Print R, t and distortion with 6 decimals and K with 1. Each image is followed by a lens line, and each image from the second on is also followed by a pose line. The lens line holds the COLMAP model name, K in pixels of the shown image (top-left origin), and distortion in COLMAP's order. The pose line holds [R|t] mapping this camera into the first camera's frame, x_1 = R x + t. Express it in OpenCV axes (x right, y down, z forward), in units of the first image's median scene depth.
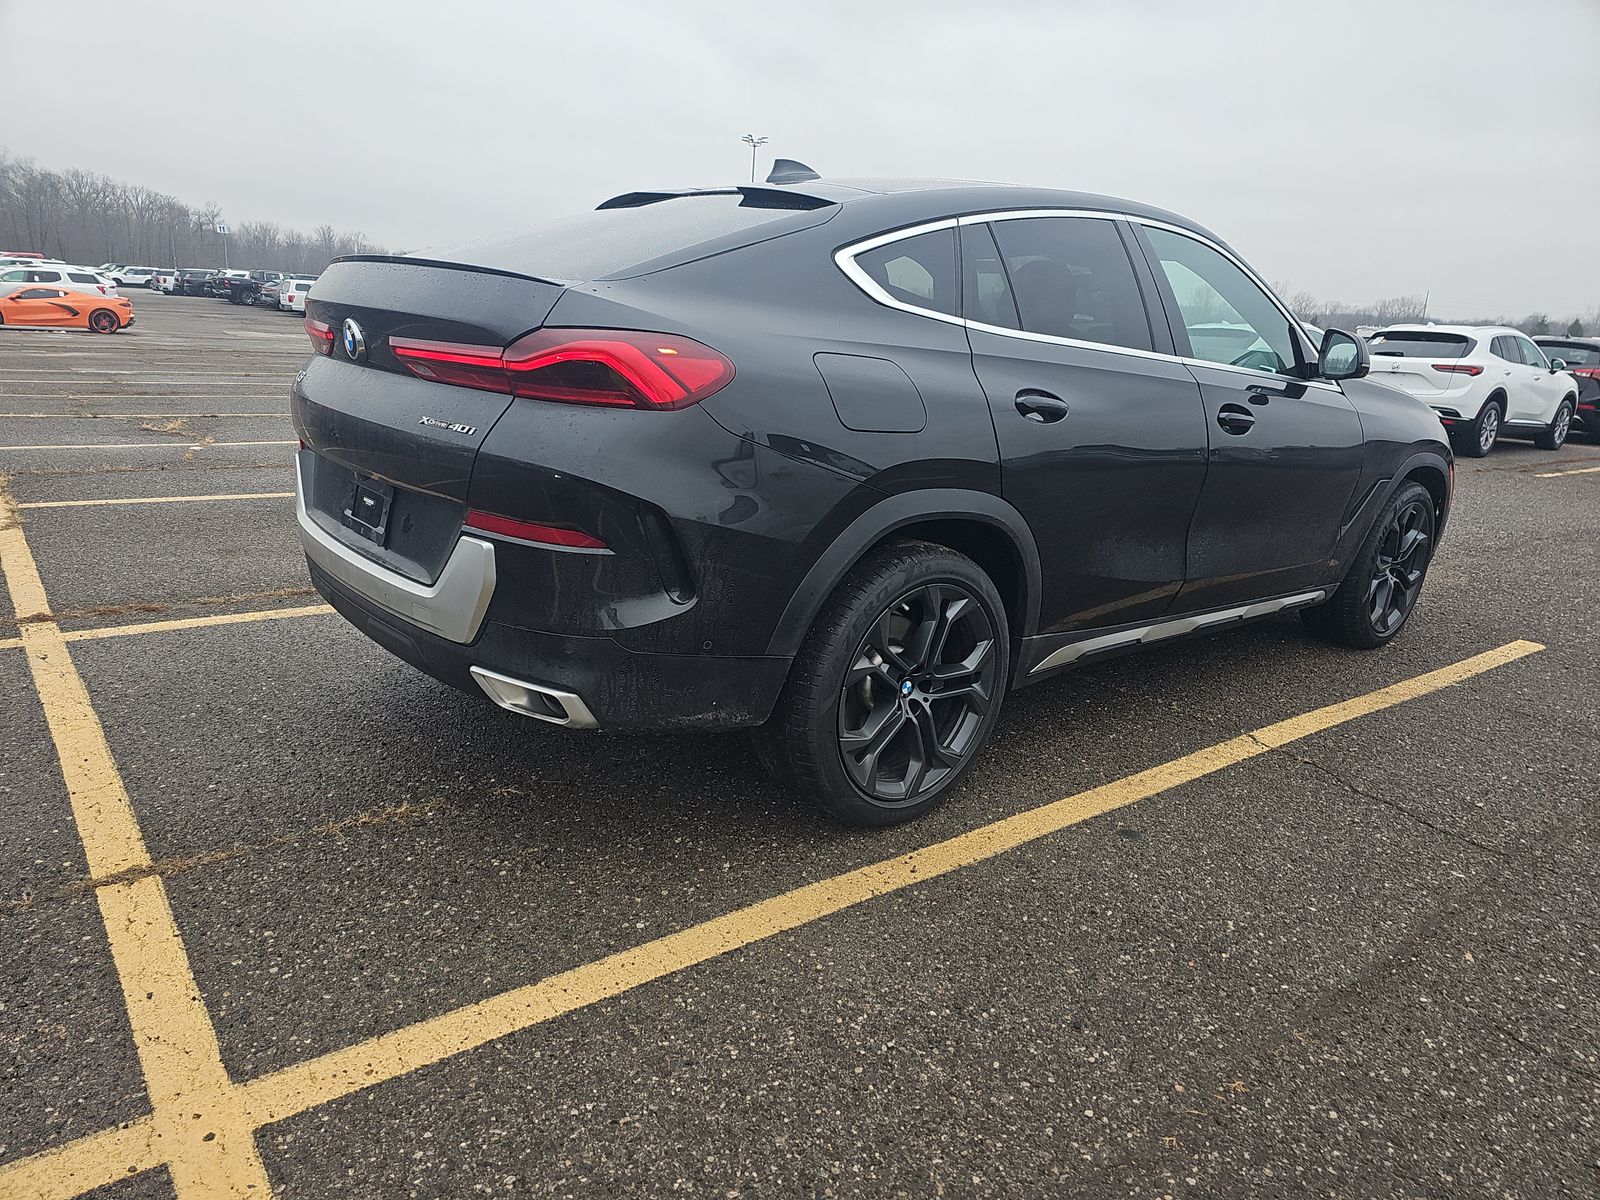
lens RADIAL K [[1059.6, 0, 802.7], [0, 1059.6, 629.3], [0, 0, 1]] dist [0.043130, -0.044336]
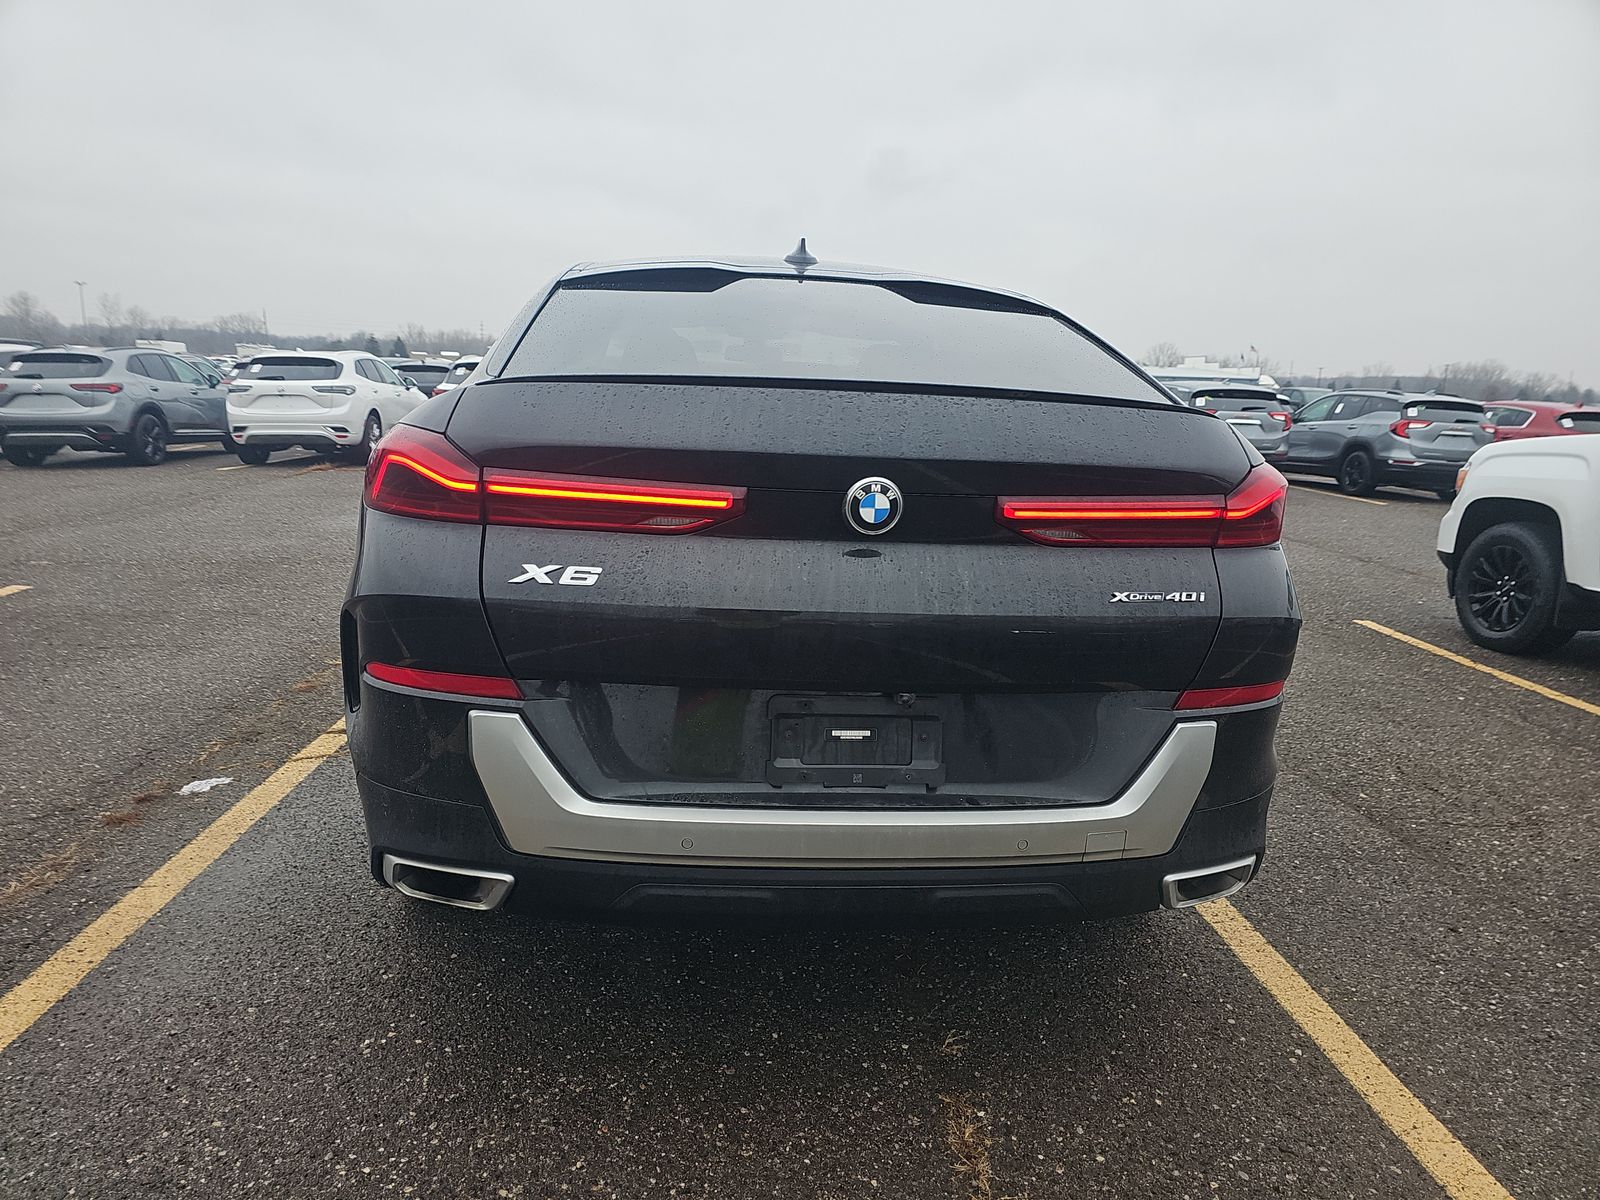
lens RADIAL K [[1059.6, 0, 802.7], [0, 1059.6, 629.3], [0, 0, 1]] dist [0.043130, -0.044336]
pose [[0.570600, -0.223362, 0.790269, -0.866145], [0.239322, 0.965760, 0.100165, -0.239967], [-0.785583, 0.131975, 0.604518, 0.557444]]
